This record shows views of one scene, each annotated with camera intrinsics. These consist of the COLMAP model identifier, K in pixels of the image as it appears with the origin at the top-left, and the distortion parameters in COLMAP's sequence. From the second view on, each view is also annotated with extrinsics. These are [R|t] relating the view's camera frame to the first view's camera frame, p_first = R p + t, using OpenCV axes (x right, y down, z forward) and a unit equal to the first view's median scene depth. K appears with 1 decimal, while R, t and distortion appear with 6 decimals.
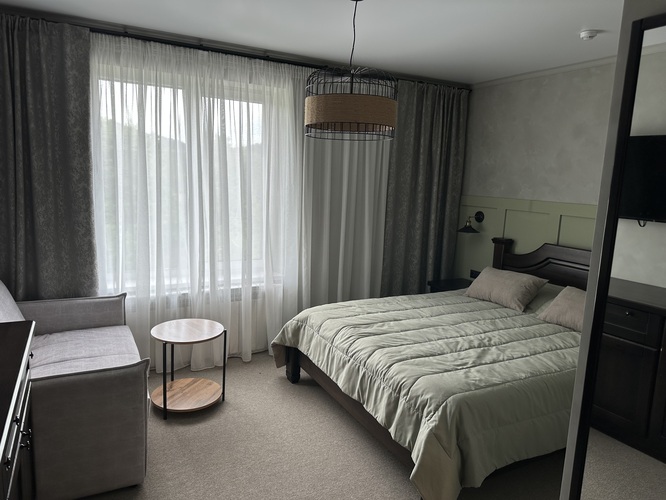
lens RADIAL K [[468.9, 0, 333.0], [0, 468.9, 250.0], [0, 0, 1]] dist [-0.000886, -0.000034]
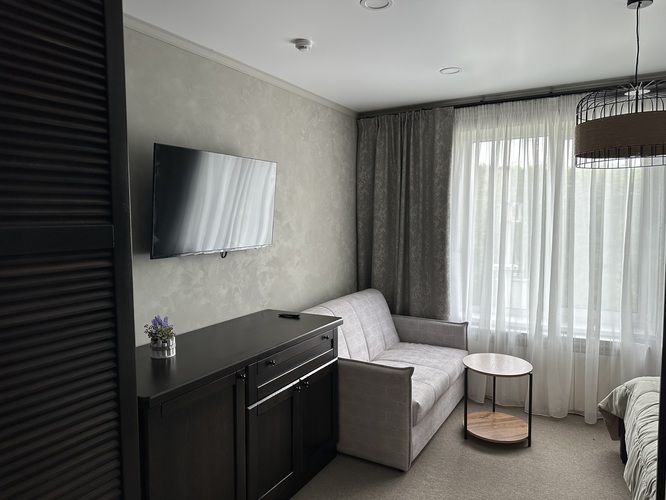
lens RADIAL K [[455.5, 0, 333.0], [0, 455.5, 259.3], [0, 0, 1]] dist [0.003237, -0.003428]
pose [[0.514905, 0.031207, -0.856679, 0.352749], [-0.107855, 0.993754, -0.028626, 0.005808], [0.850435, 0.107137, 0.515055, 0.126497]]
